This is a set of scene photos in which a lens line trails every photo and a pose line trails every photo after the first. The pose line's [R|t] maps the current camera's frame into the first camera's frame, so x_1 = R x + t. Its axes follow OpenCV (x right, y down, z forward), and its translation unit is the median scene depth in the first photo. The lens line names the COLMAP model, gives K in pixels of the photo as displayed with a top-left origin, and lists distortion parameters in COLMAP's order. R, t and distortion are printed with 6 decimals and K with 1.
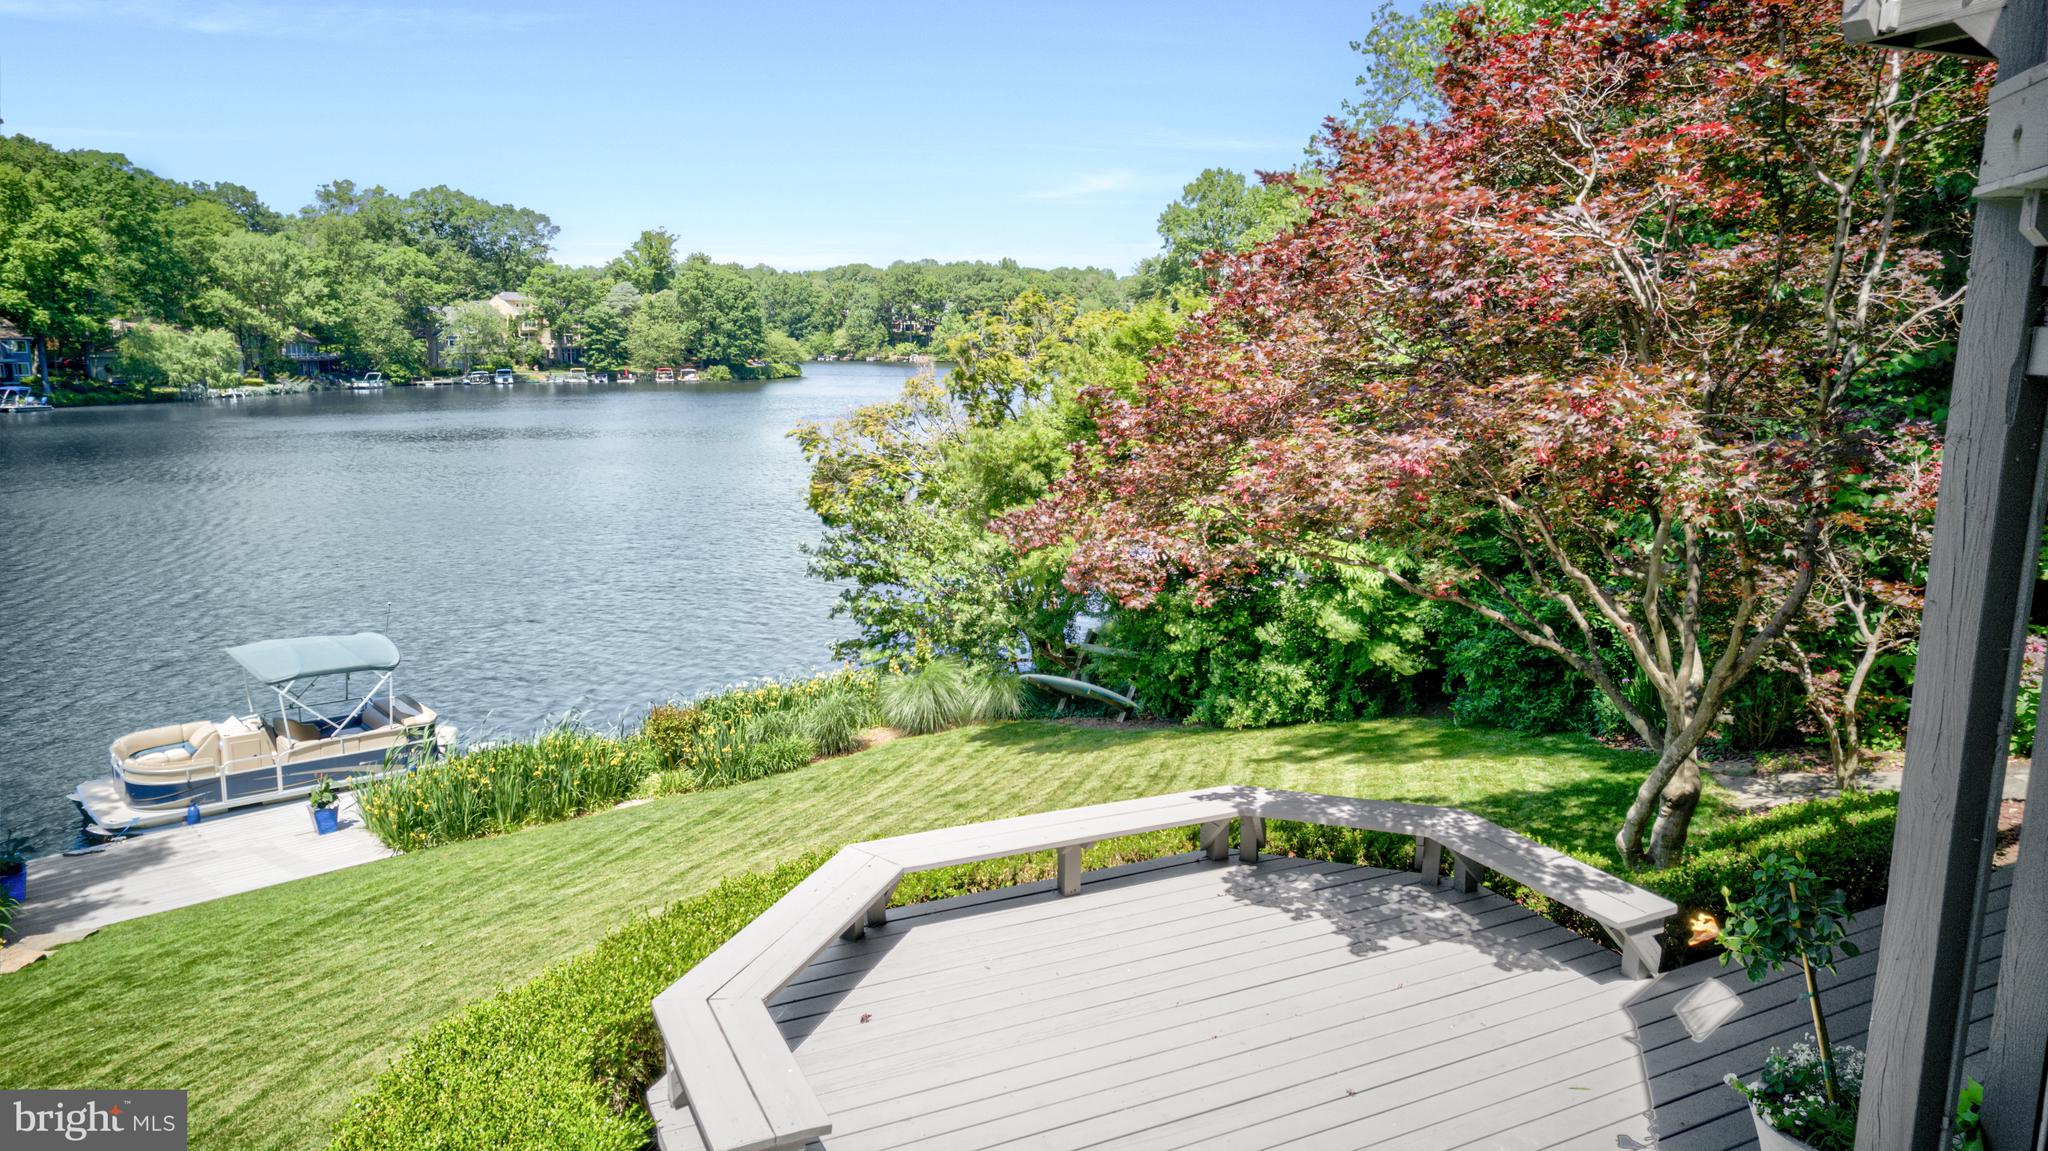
lens RADIAL K [[1309.2, 0, 1039.7], [0, 1309.2, 582.0], [0, 0, 1]] dist [-0.065084, 0.048882]
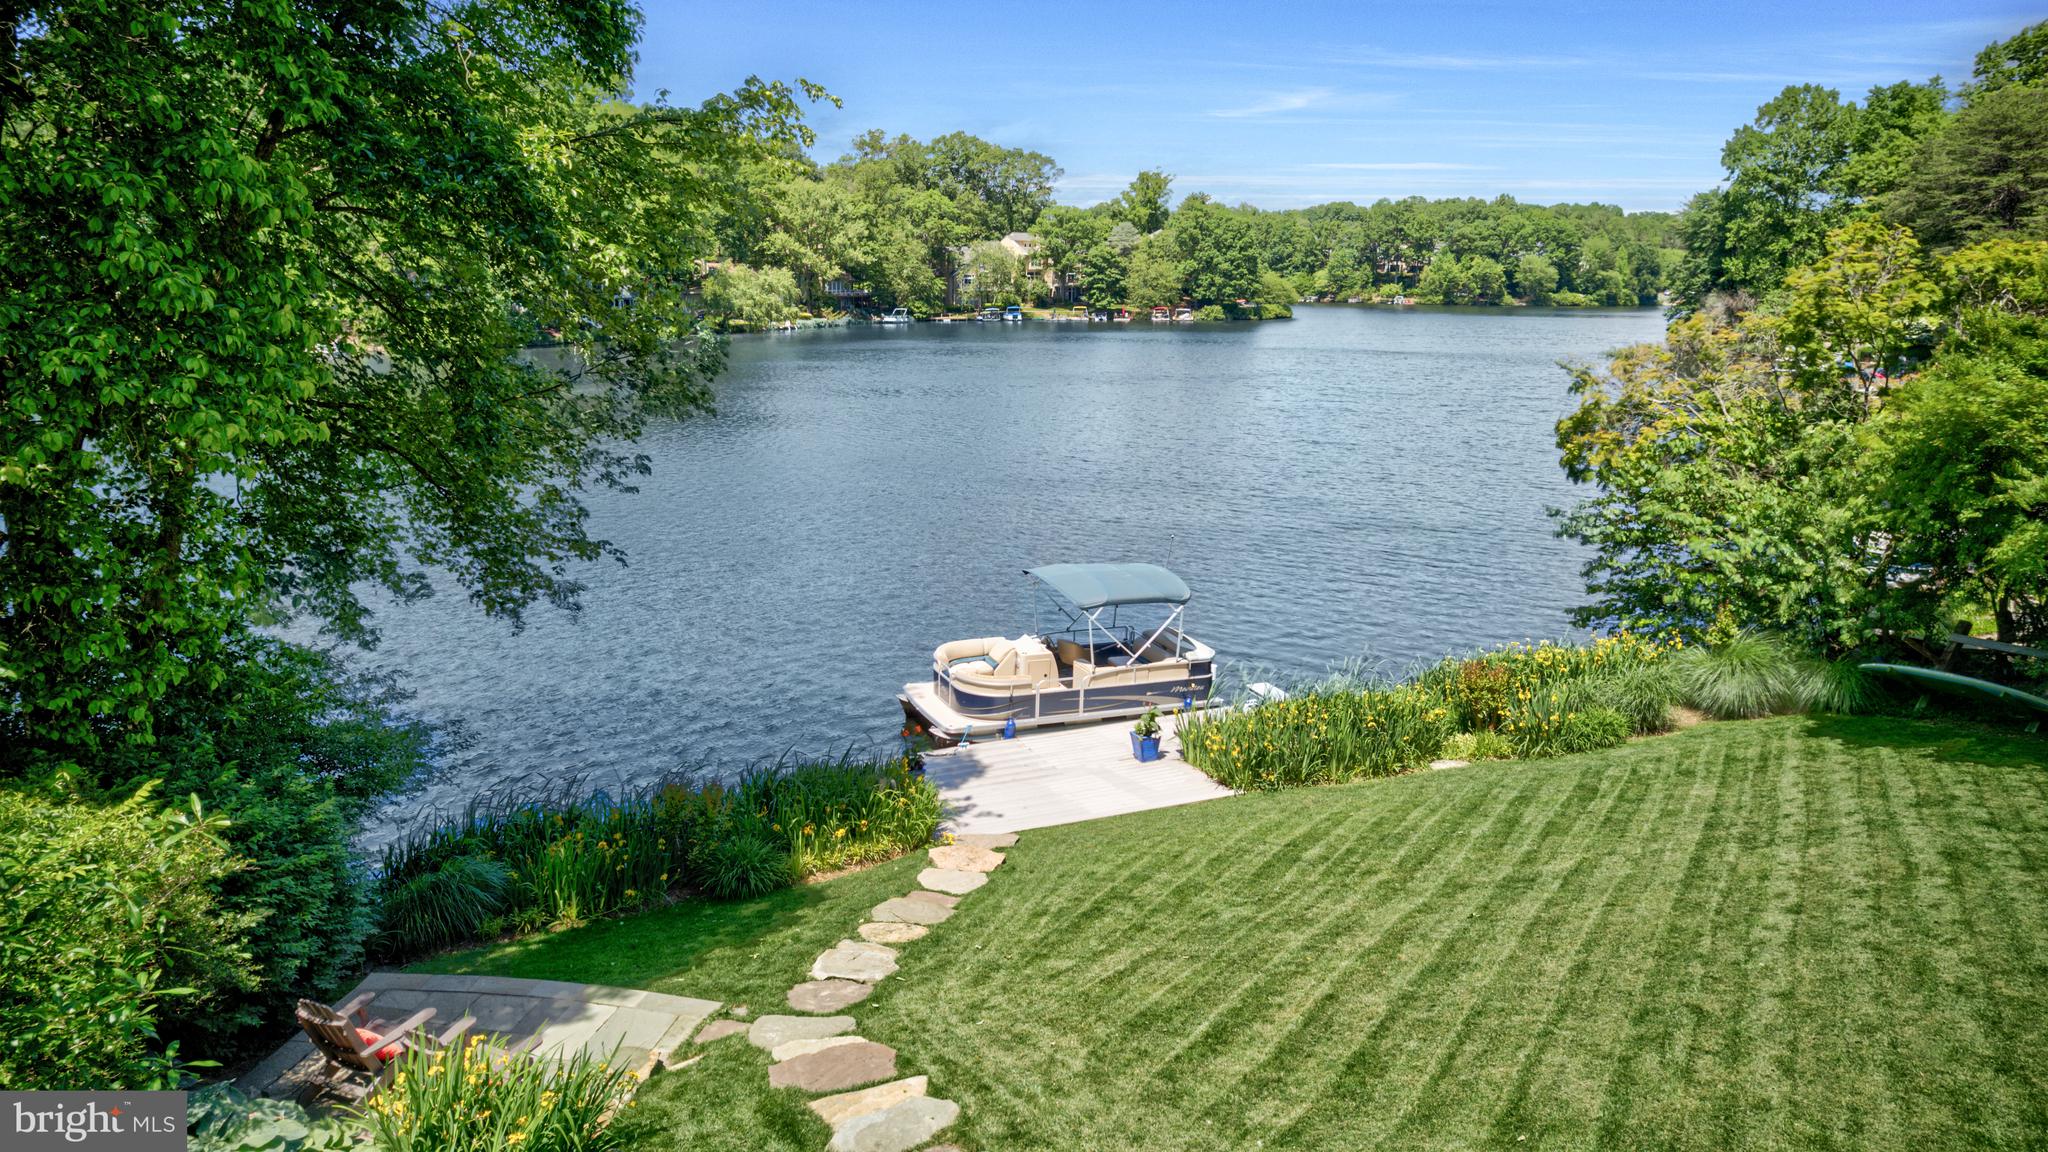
lens RADIAL K [[1309.2, 0, 1036.6], [0, 1309.2, 589.7], [0, 0, 1]] dist [-0.065084, 0.048882]
pose [[0.940456, 0.076616, -0.331169, -0.026959], [-0.060150, 0.996402, 0.059705, 0.000327], [0.334552, -0.036230, 0.941681, 0.000237]]
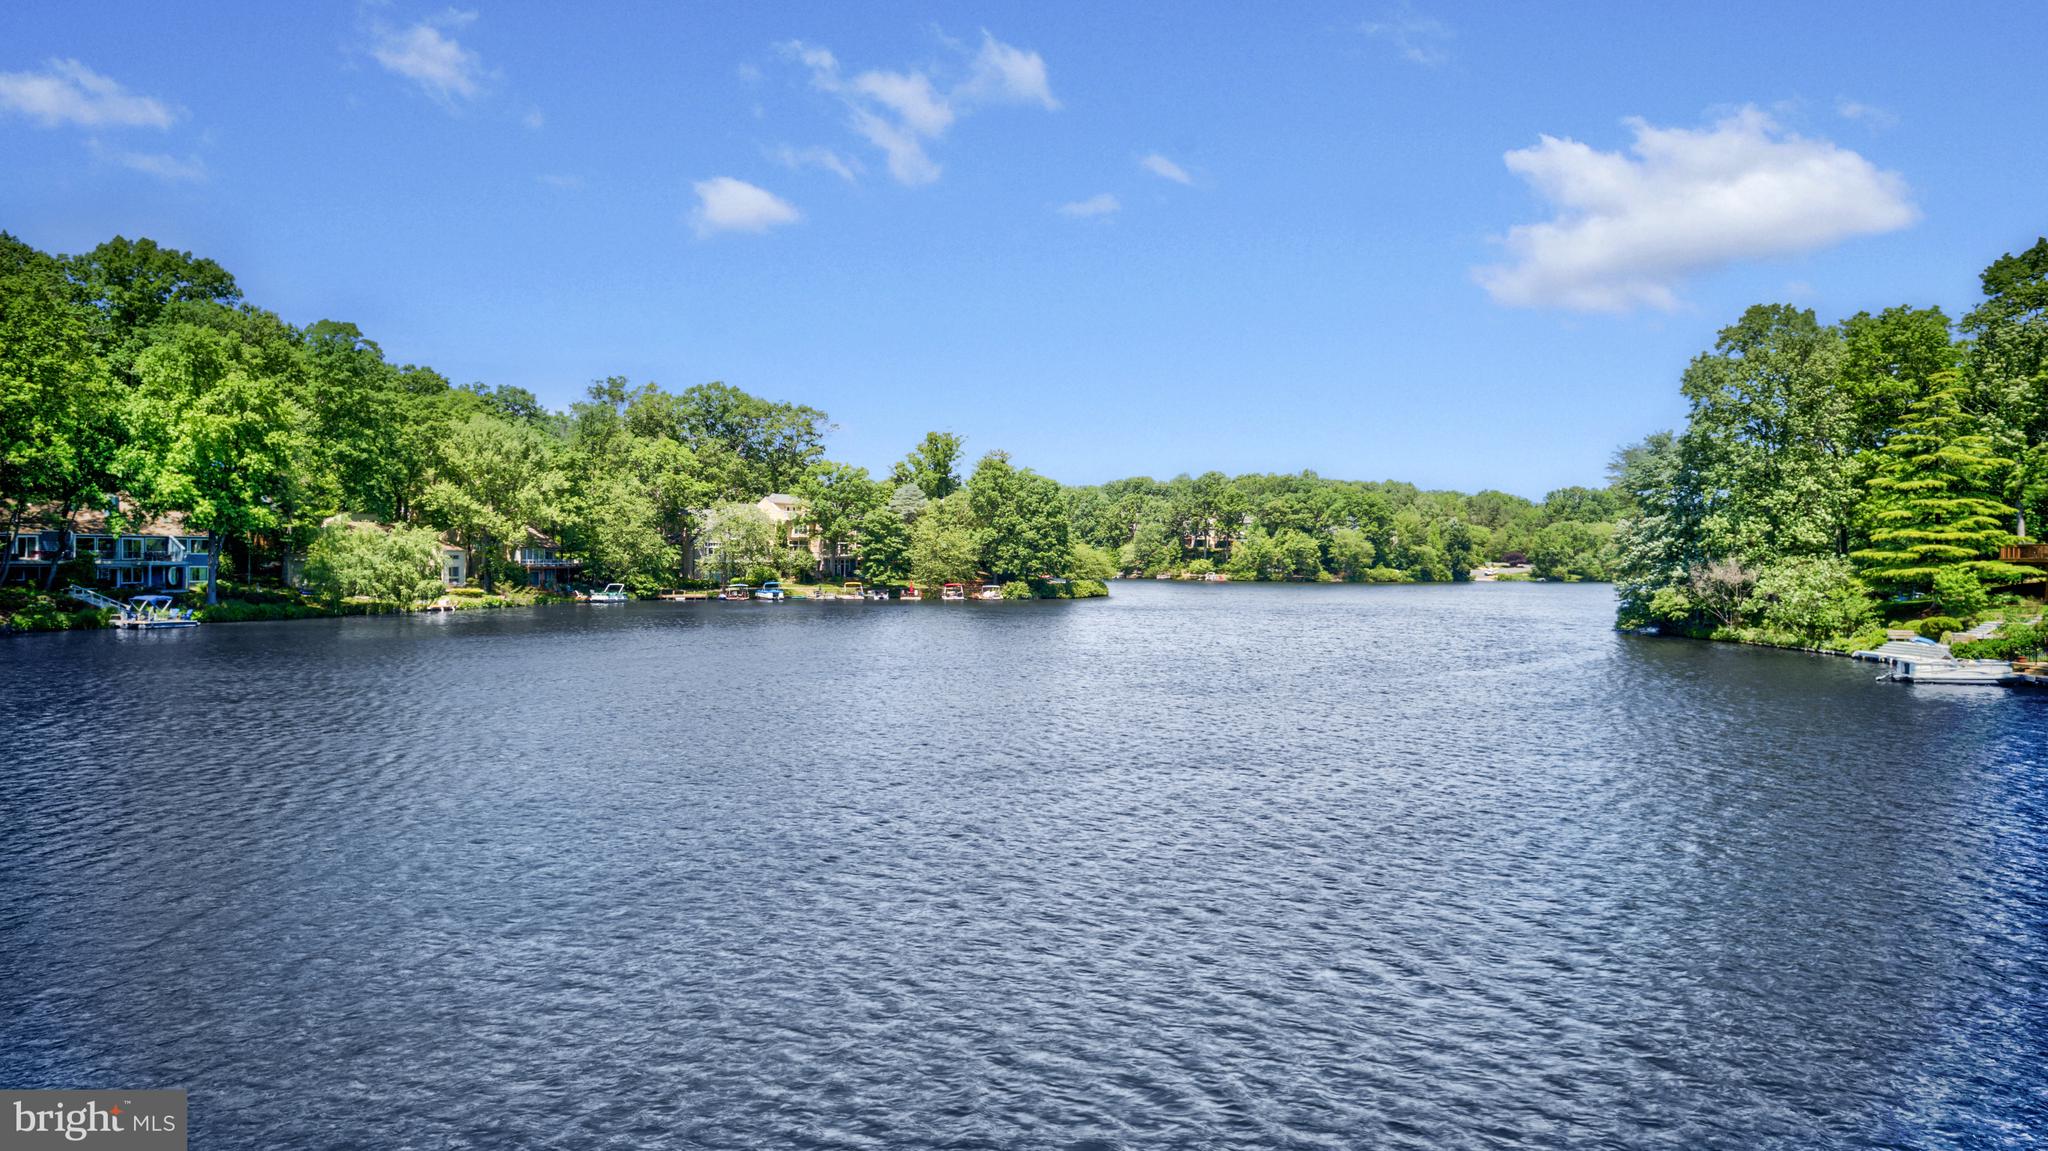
lens RADIAL K [[1309.2, 0, 1060.8], [0, 1309.2, 585.3], [0, 0, 1]] dist [-0.065084, 0.048882]
pose [[0.984773, 0.008868, -0.173617, -0.081160], [-0.037071, 0.986439, -0.159888, -0.034774], [0.169845, 0.163889, 0.971747, 0.215363]]
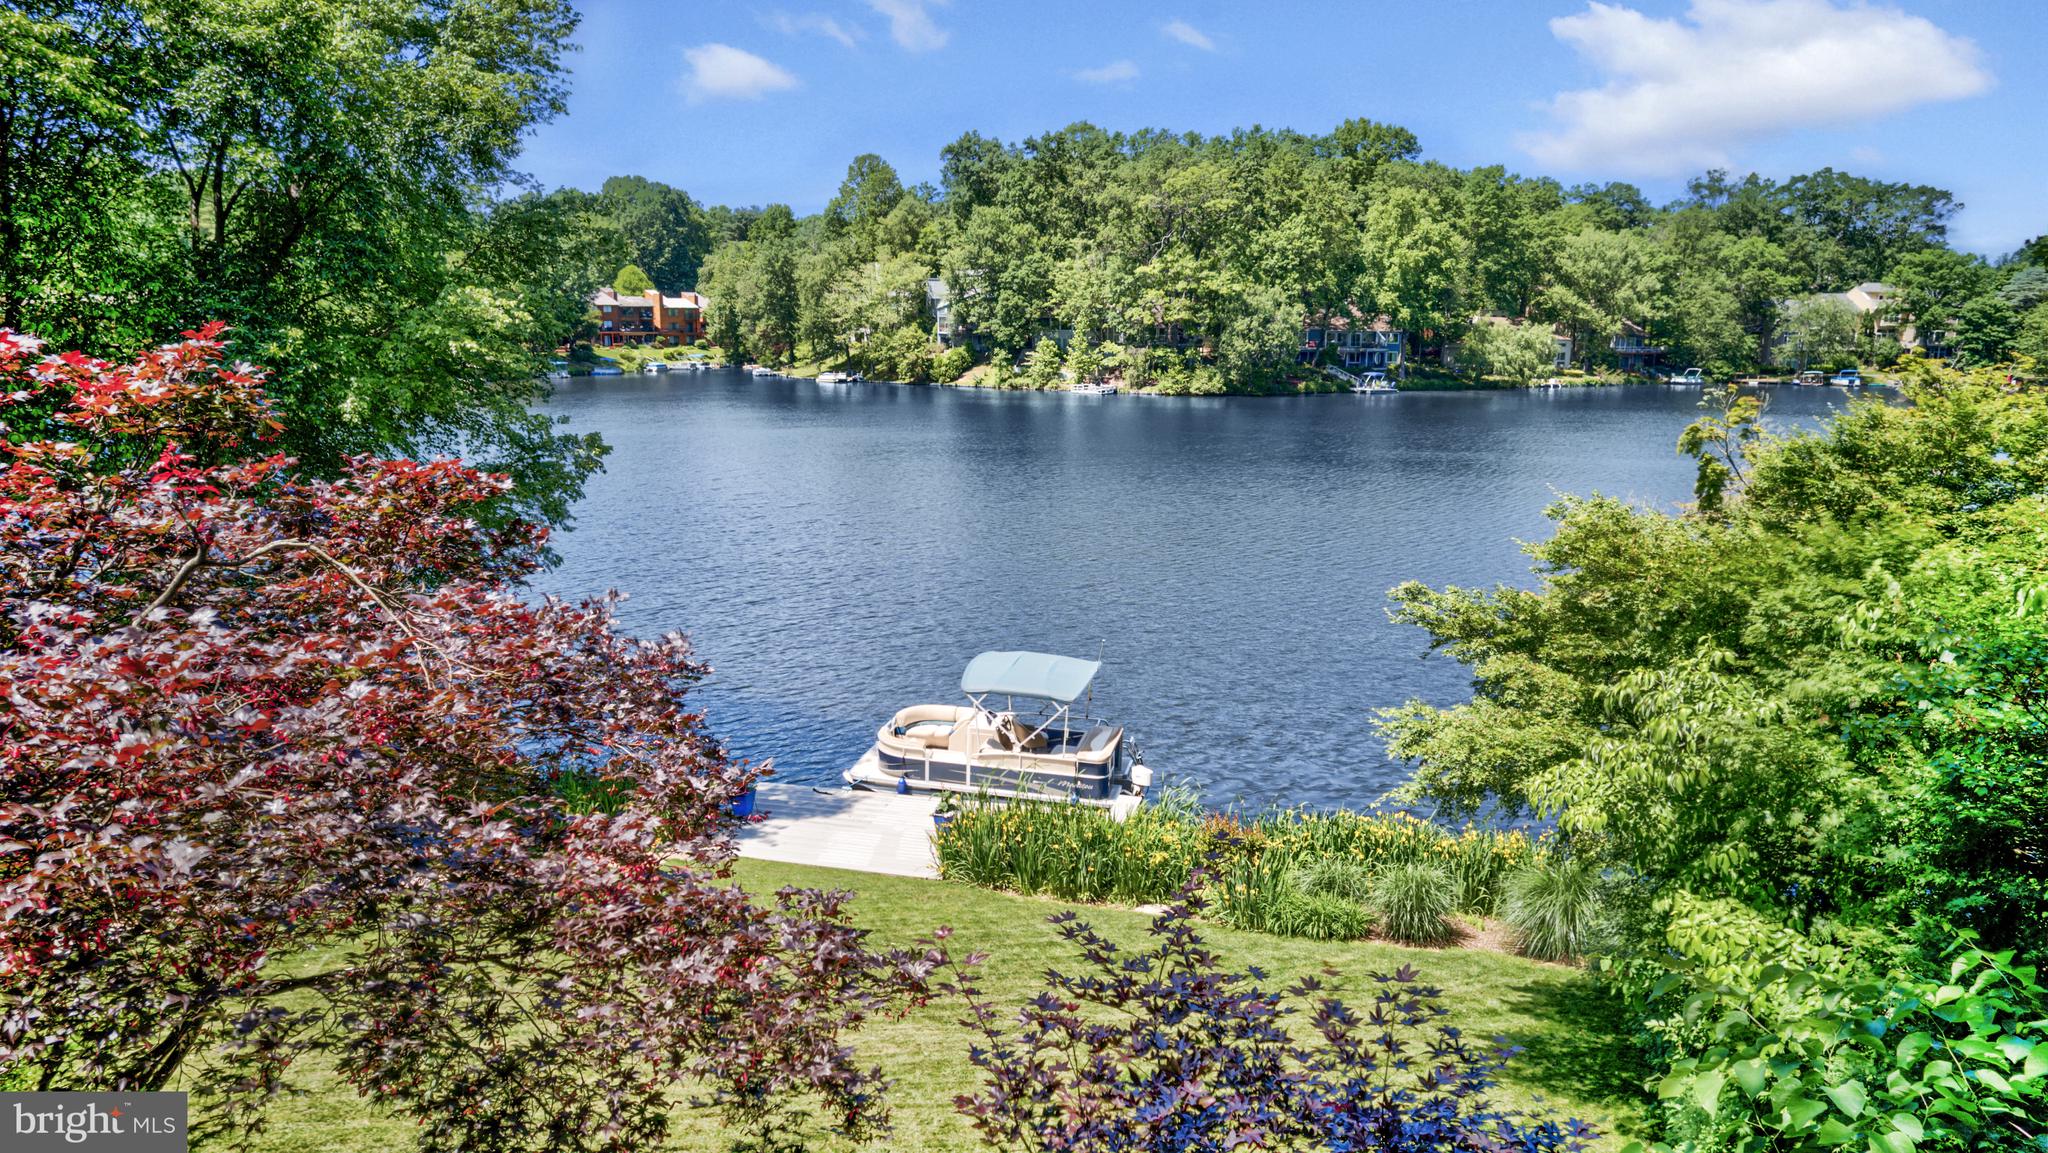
lens RADIAL K [[1309.2, 0, 1013.9], [0, 1309.2, 565.1], [0, 0, 1]] dist [-0.065084, 0.048882]
pose [[0.541619, 0.151341, -0.826889, 0.033434], [-0.153955, 0.984881, 0.079415, -0.012005], [0.826406, 0.084291, 0.556730, 0.035943]]
